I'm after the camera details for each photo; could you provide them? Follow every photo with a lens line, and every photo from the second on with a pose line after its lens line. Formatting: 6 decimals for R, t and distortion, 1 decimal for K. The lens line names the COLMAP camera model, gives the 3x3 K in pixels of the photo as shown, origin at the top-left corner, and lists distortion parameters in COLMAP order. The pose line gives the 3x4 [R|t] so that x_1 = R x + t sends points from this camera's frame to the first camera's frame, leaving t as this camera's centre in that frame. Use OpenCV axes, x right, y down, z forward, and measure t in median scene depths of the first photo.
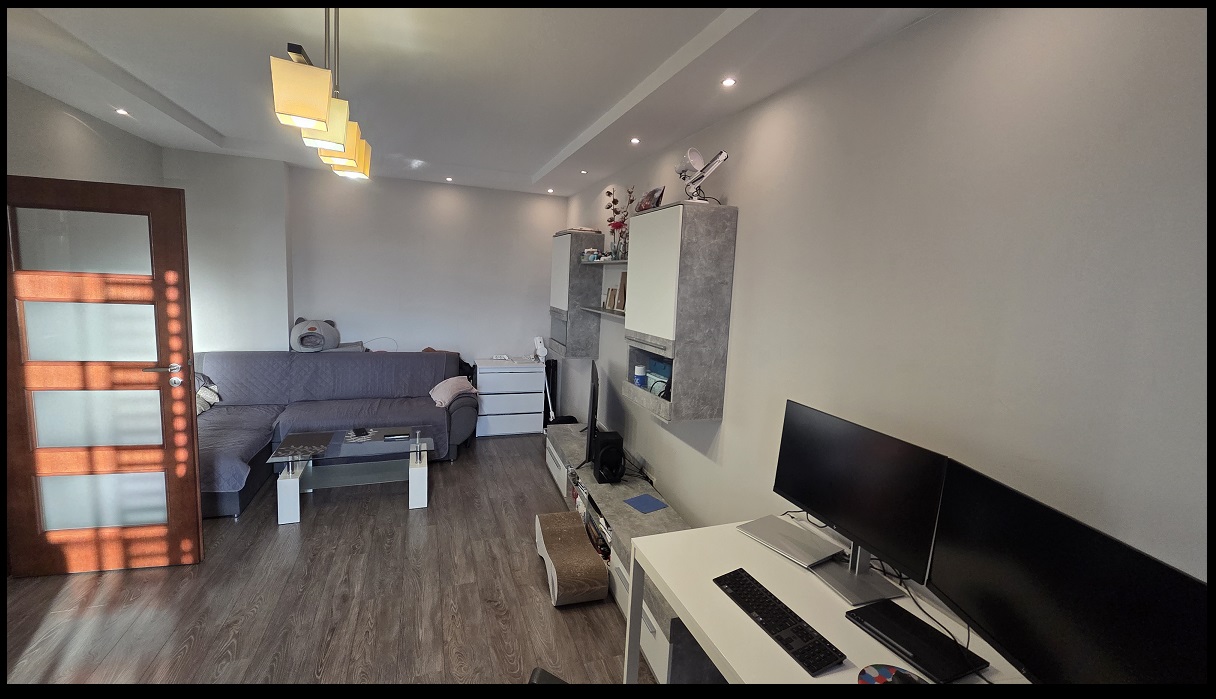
lens RADIAL K [[495.9, 0, 606.8], [0, 495.9, 343.5], [0, 0, 1]] dist [-0.000479, -0.000059]
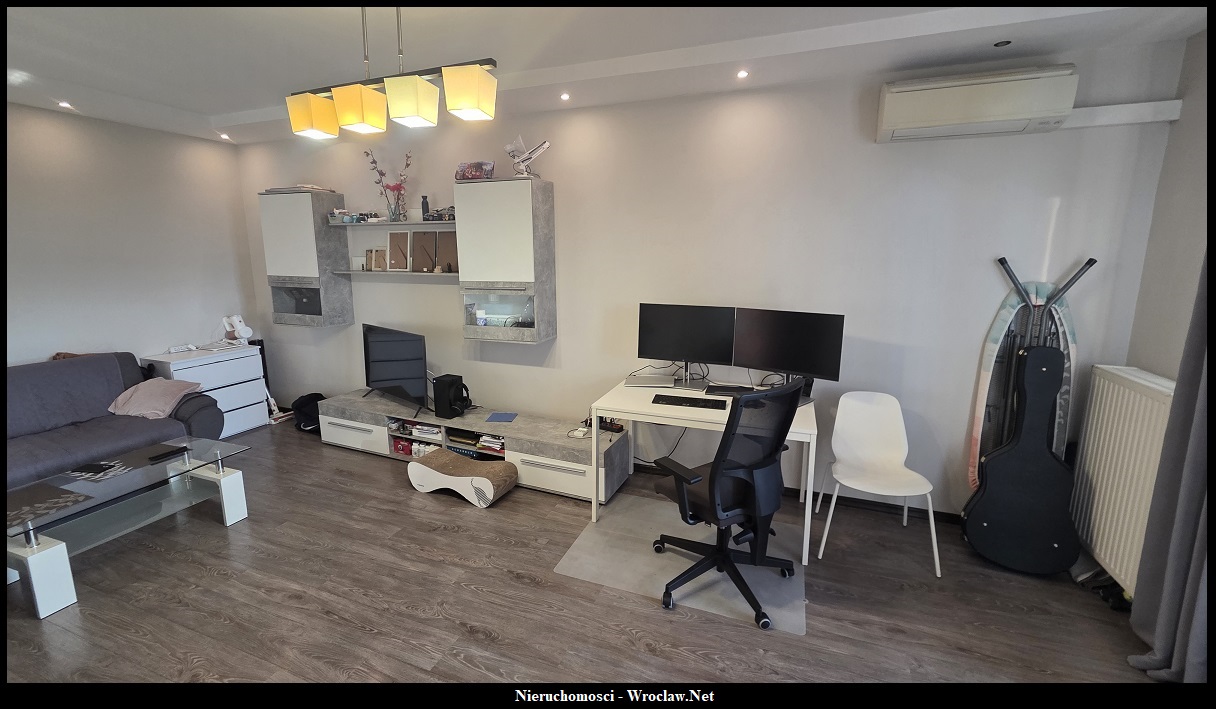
lens RADIAL K [[504.3, 0, 606.7], [0, 504.3, 350.5], [0, 0, 1]] dist [-0.012422, -0.000055]
pose [[0.645612, -0.195999, 0.738085, -0.737159], [0.128094, 0.980603, 0.148355, -0.000922], [-0.752846, -0.001236, 0.658195, -0.050344]]
